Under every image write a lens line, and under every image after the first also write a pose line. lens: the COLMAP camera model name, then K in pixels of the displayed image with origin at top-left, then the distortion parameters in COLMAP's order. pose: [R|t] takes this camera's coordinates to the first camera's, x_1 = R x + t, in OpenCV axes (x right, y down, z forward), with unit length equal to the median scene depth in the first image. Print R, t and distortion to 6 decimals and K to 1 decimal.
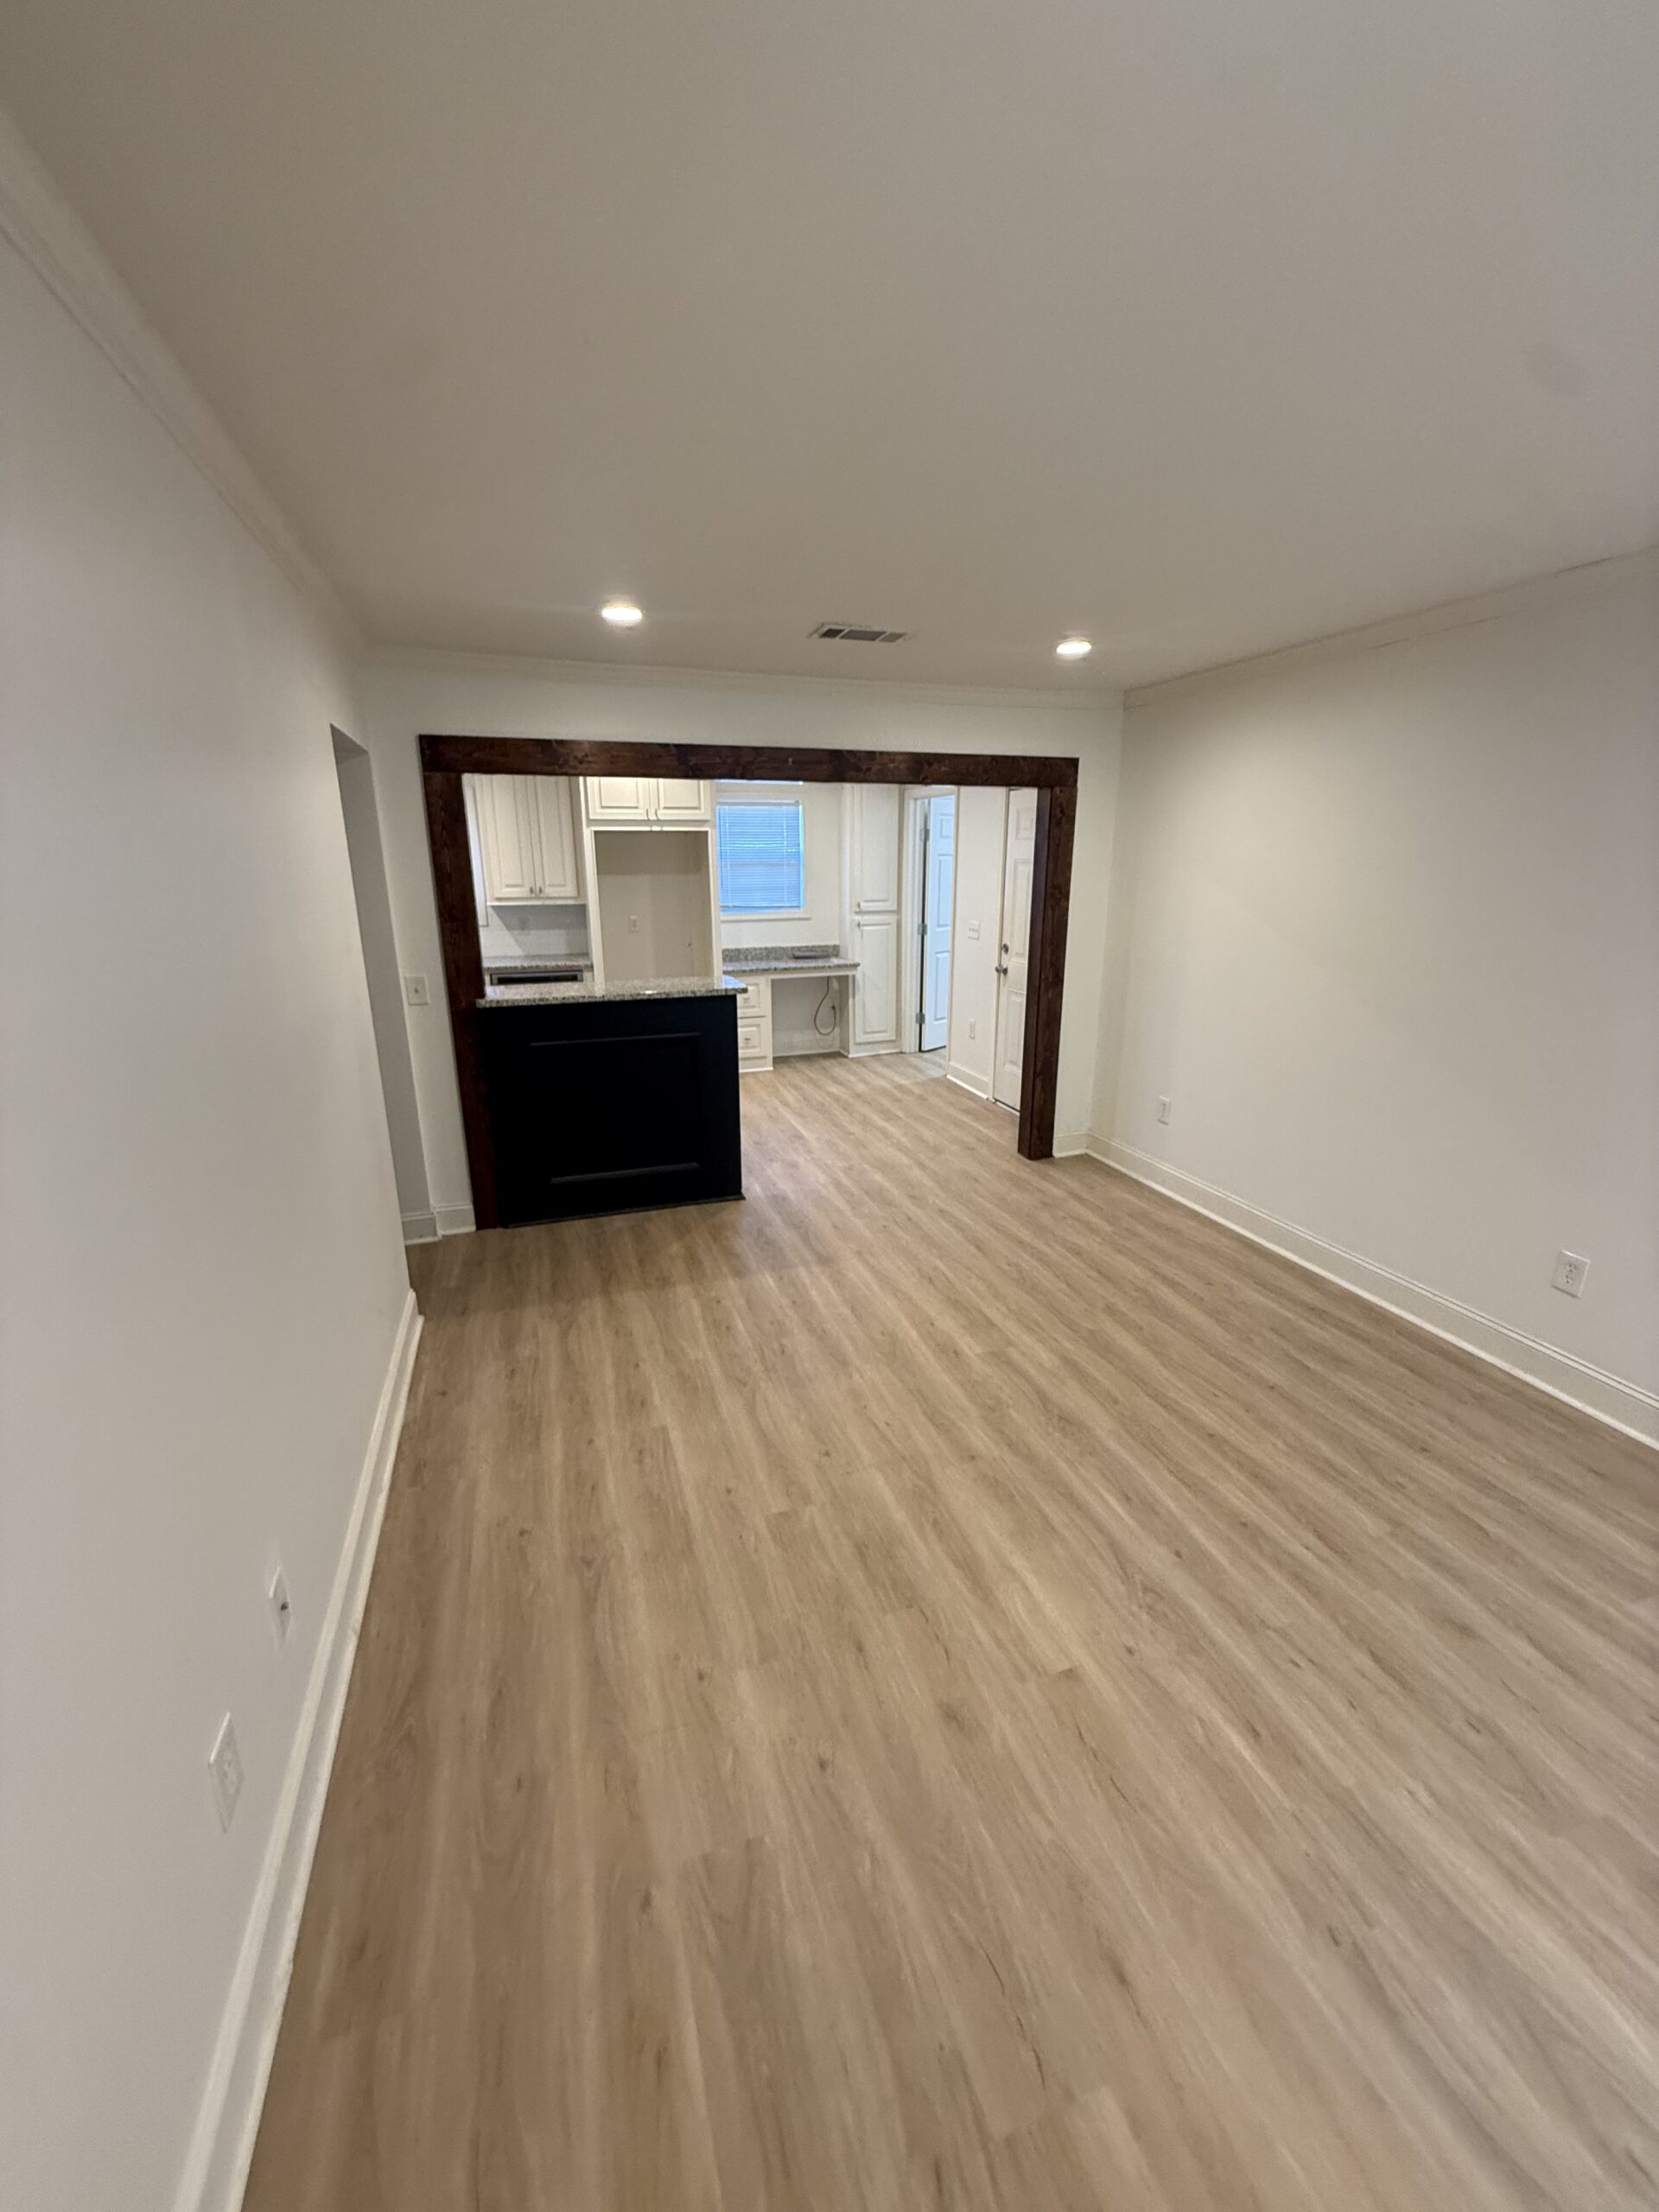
lens RADIAL K [[885.6, 0, 831.0], [0, 885.6, 1095.5], [0, 0, 1]] dist [-0.001650, -0.000041]
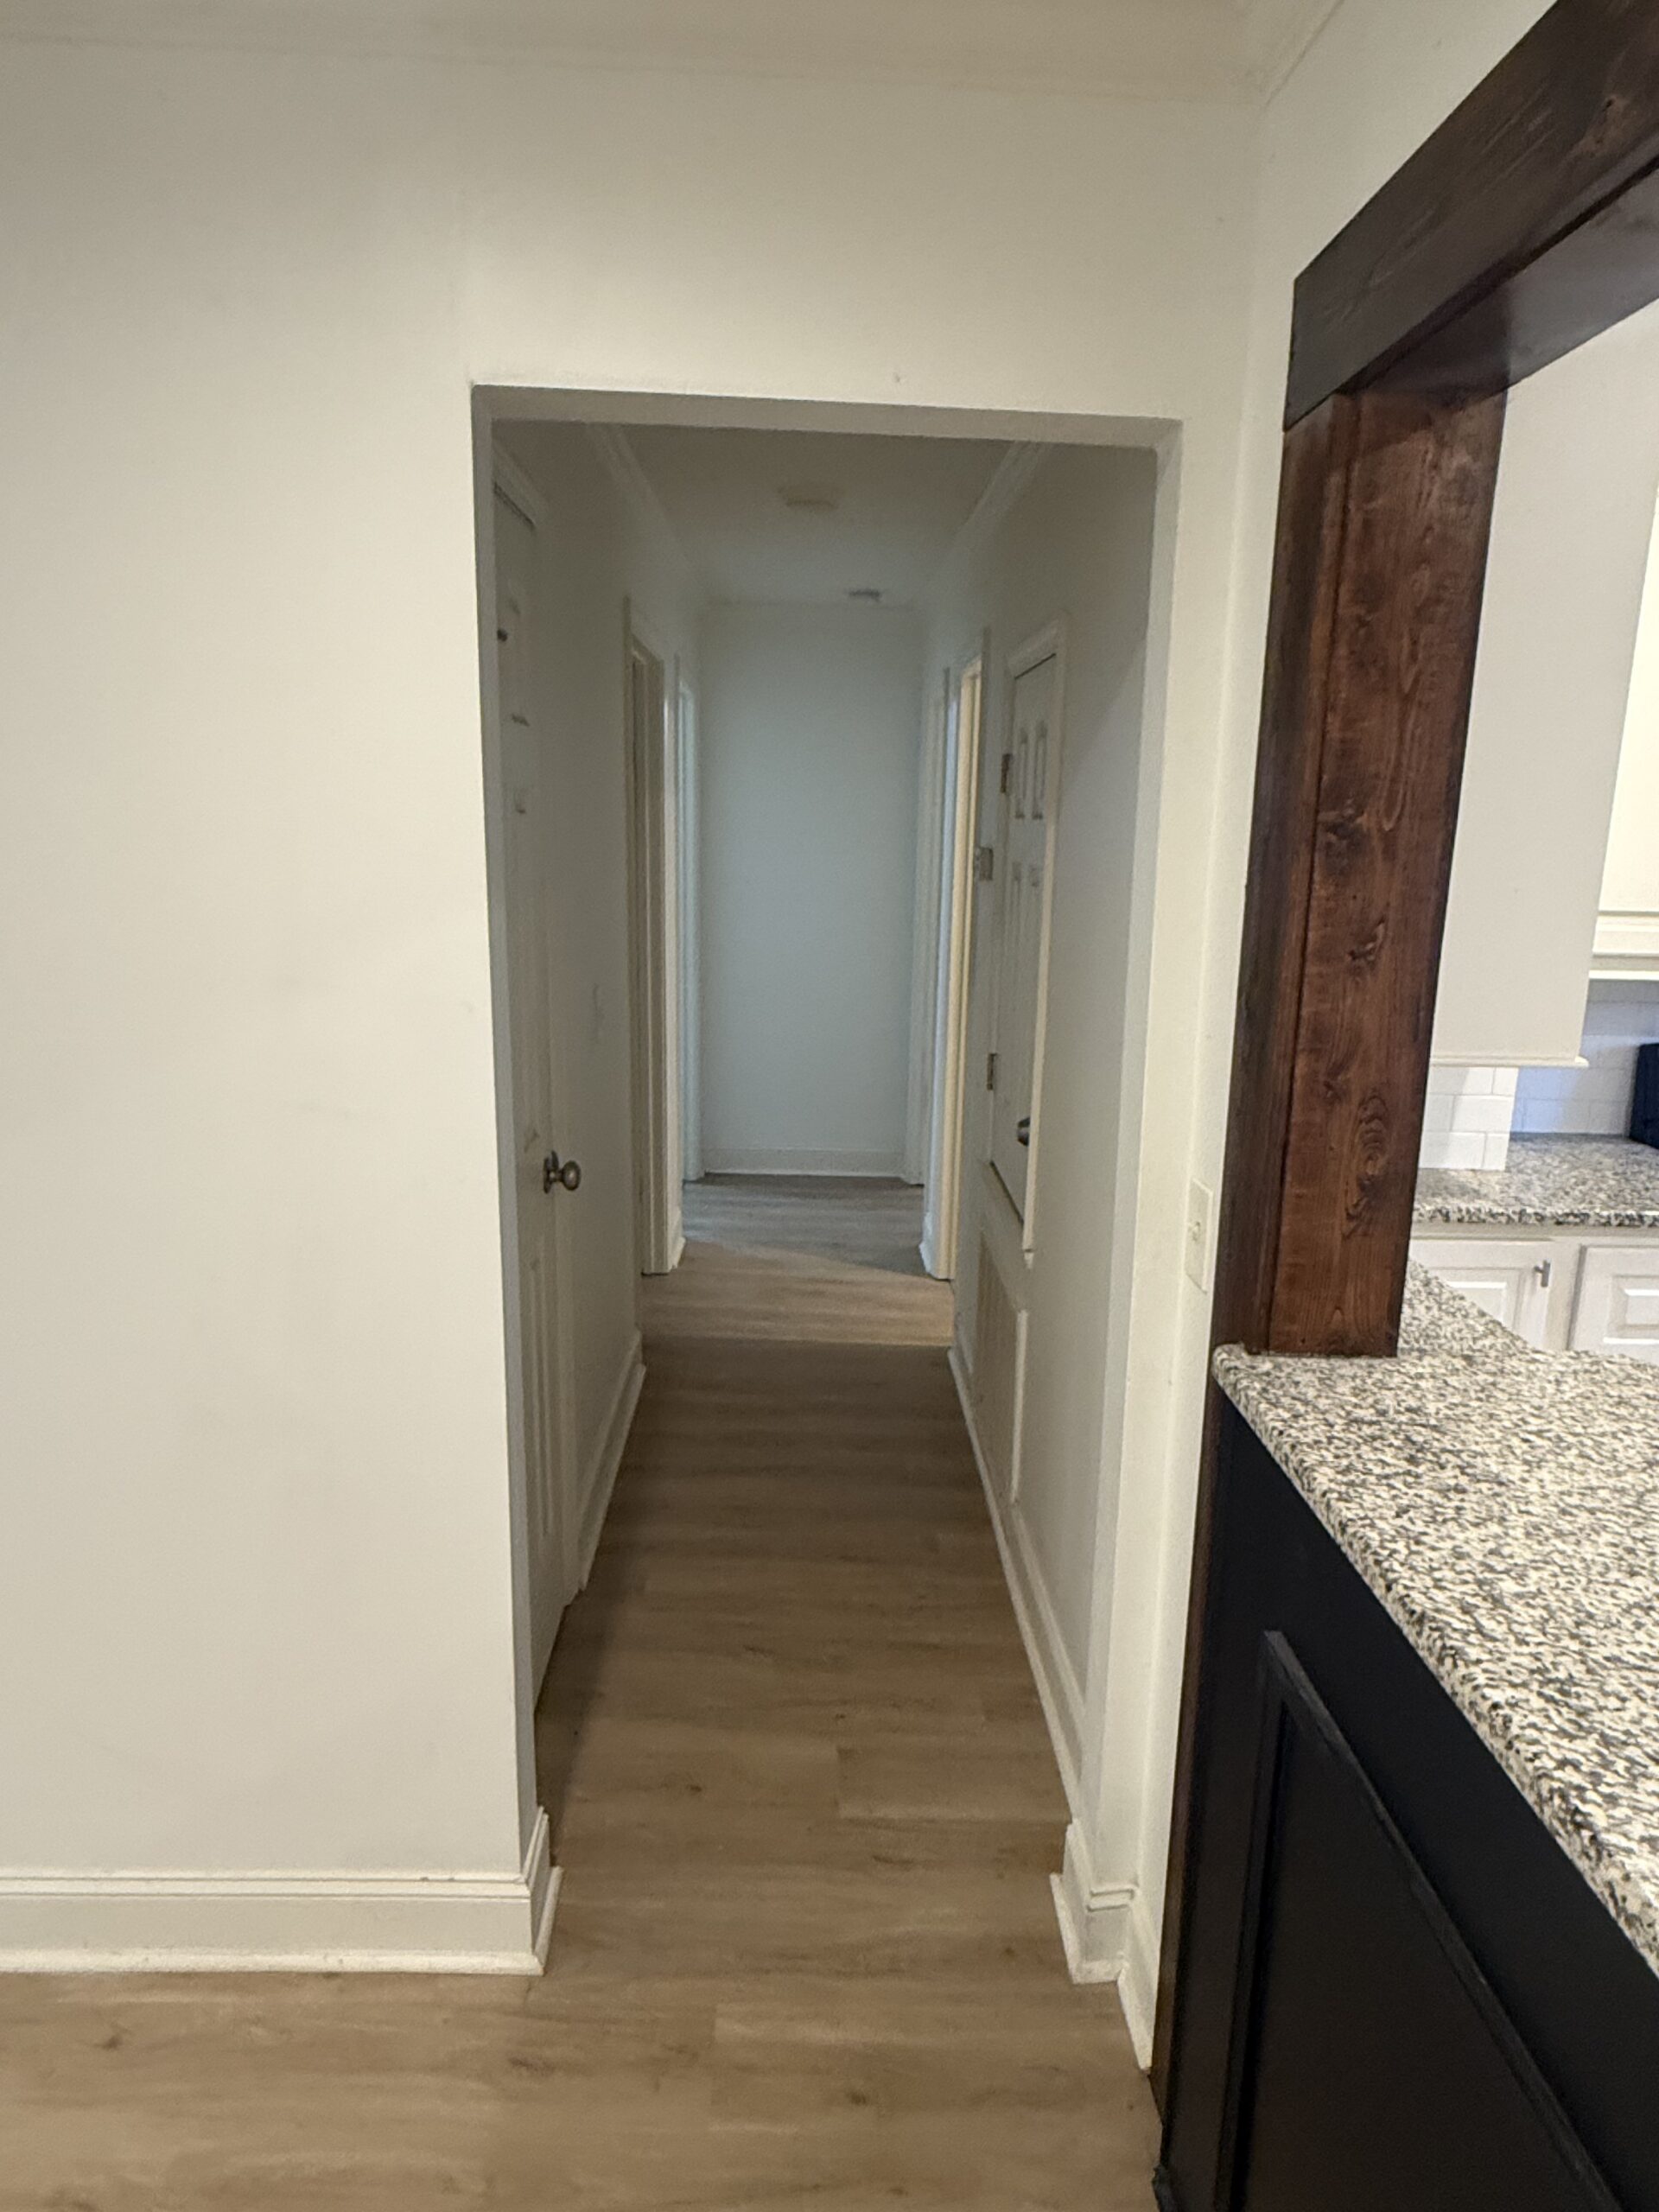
lens RADIAL K [[1352.5, 0, 829.5], [0, 1352.5, 1106.0], [0, 0, 1]] dist [-0.003873, -0.001259]
pose [[-0.300764, 0.196192, -0.933300, -0.029066], [-0.274230, 0.919491, 0.281662, -0.252578], [0.913422, 0.340653, -0.222748, 0.988314]]
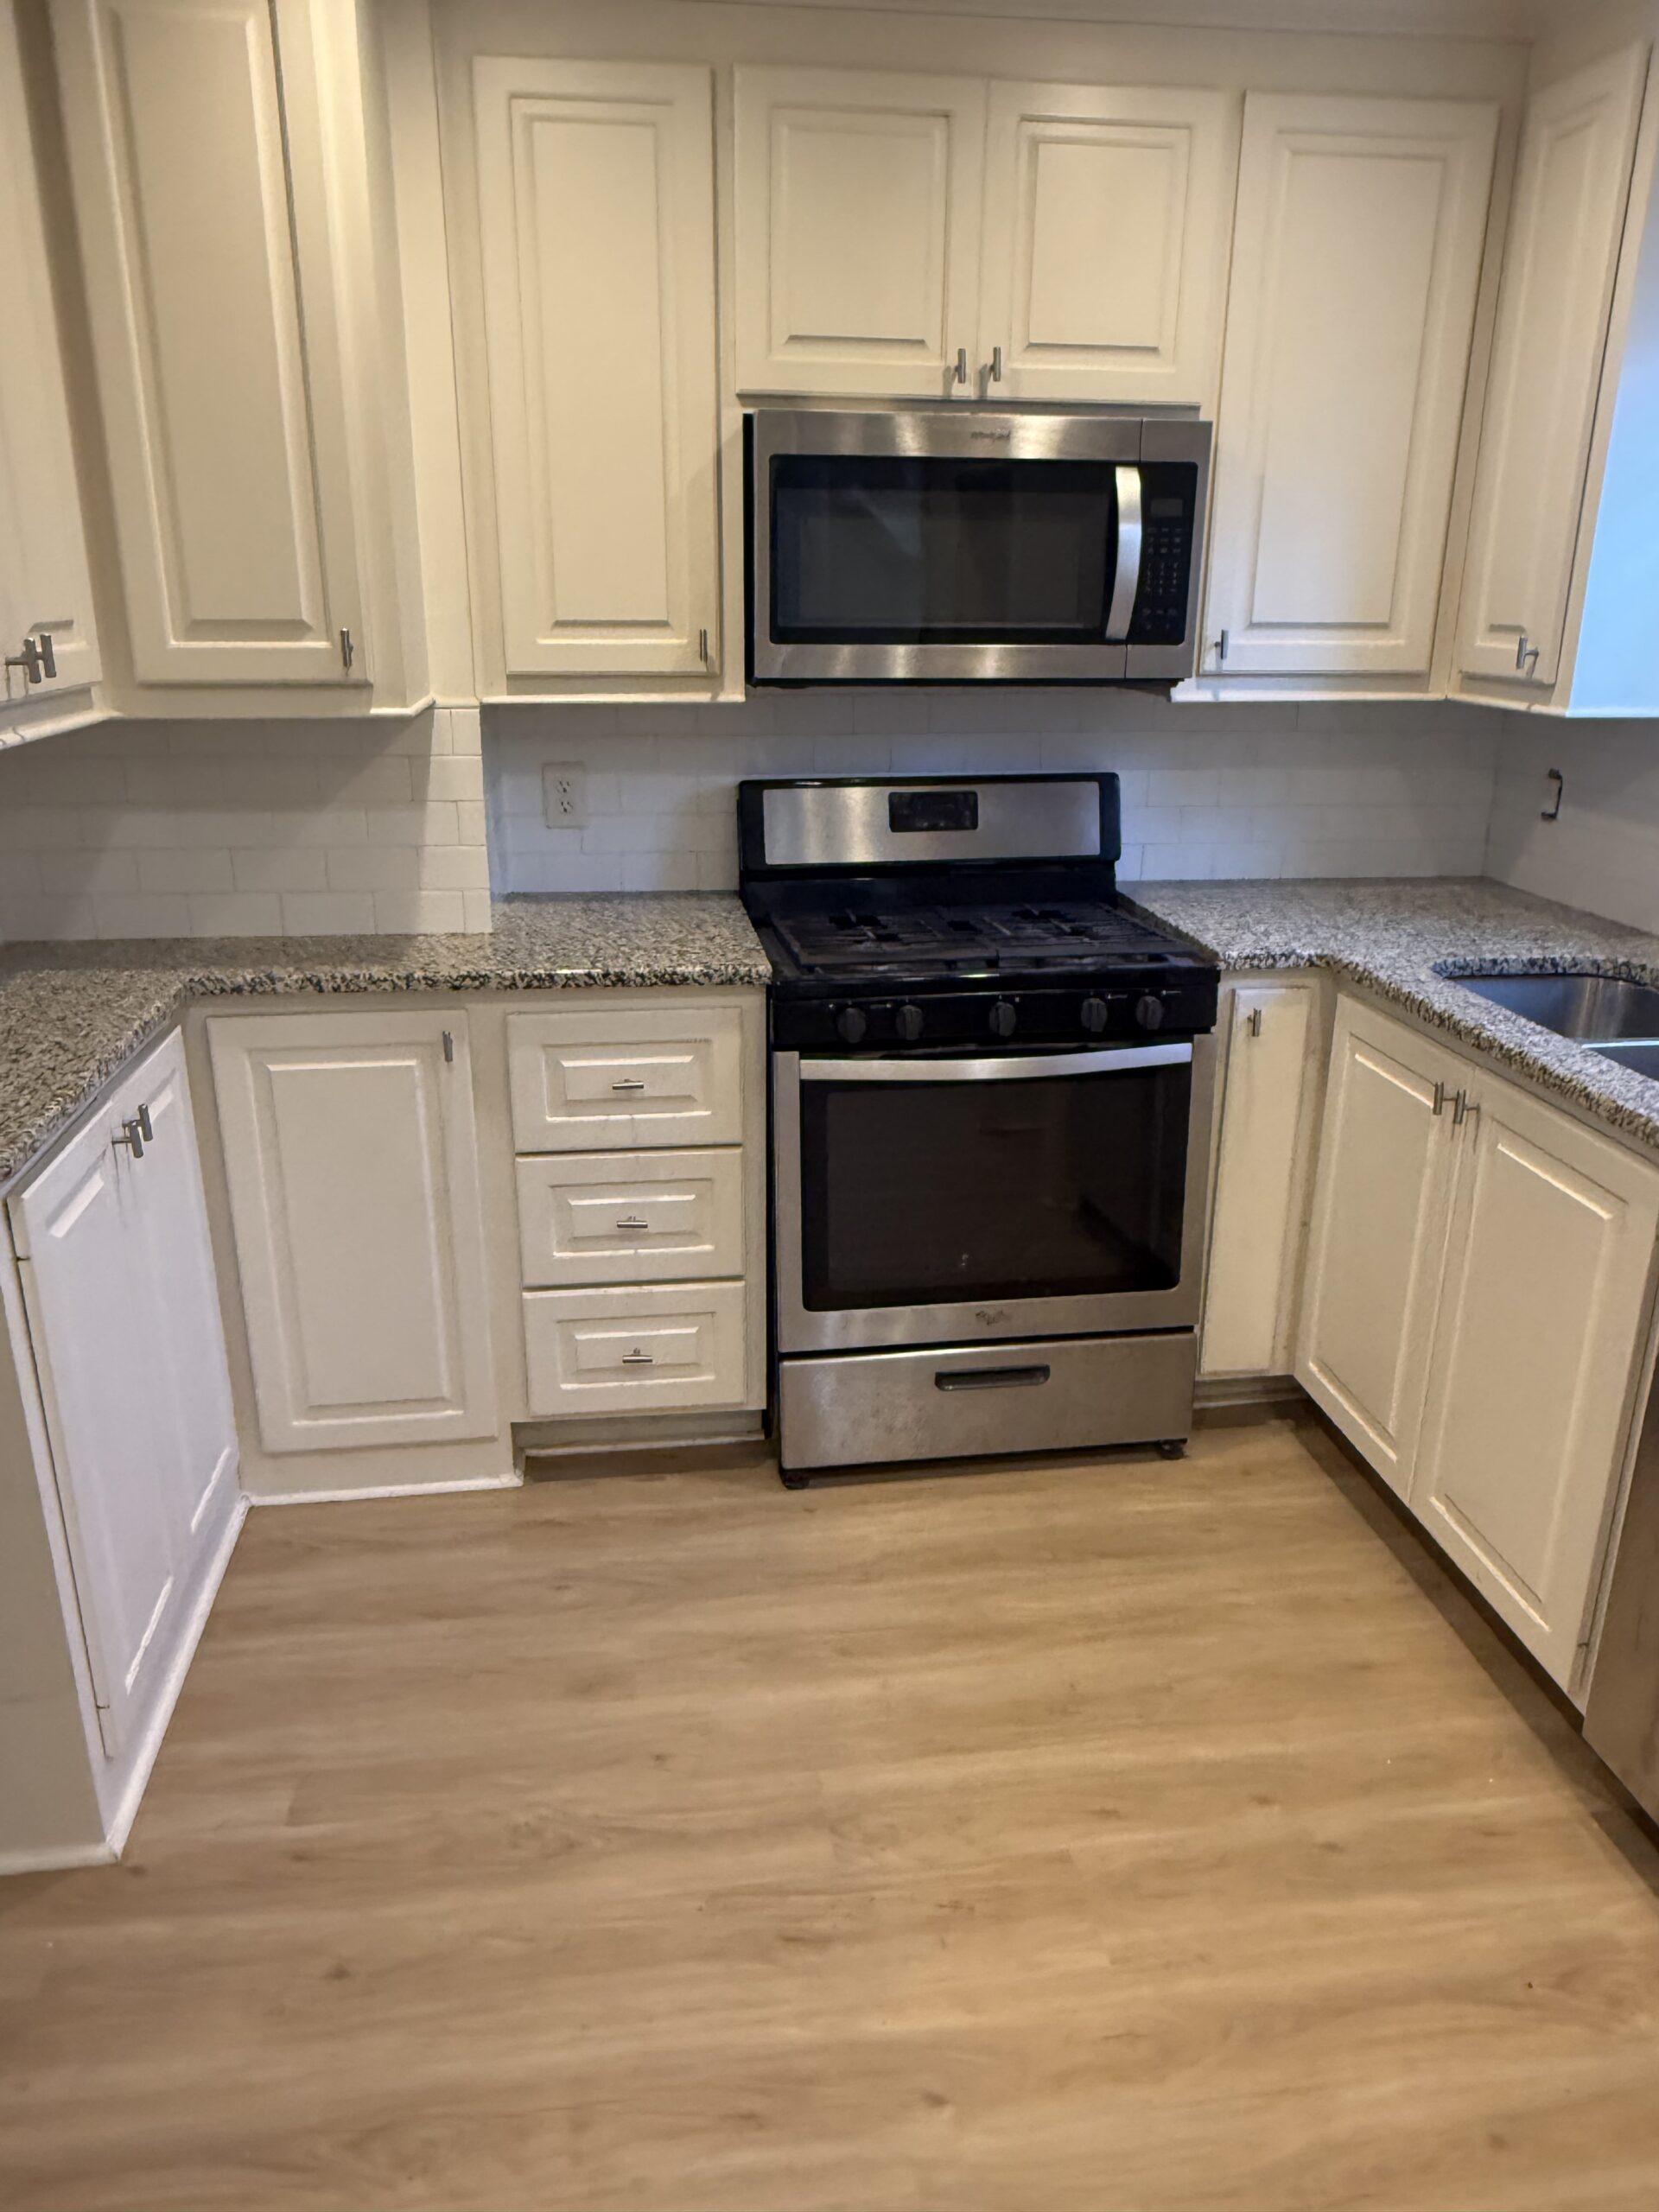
lens RADIAL K [[1566.0, 0, 817.7], [0, 1566.0, 1098.5], [0, 0, 1]] dist [-0.038079, 0.050043]
pose [[-0.195234, 0.314349, -0.929015, -0.139372], [-0.264263, 0.895348, 0.358493, -0.348666], [0.944483, 0.315494, -0.091731, 1.408355]]
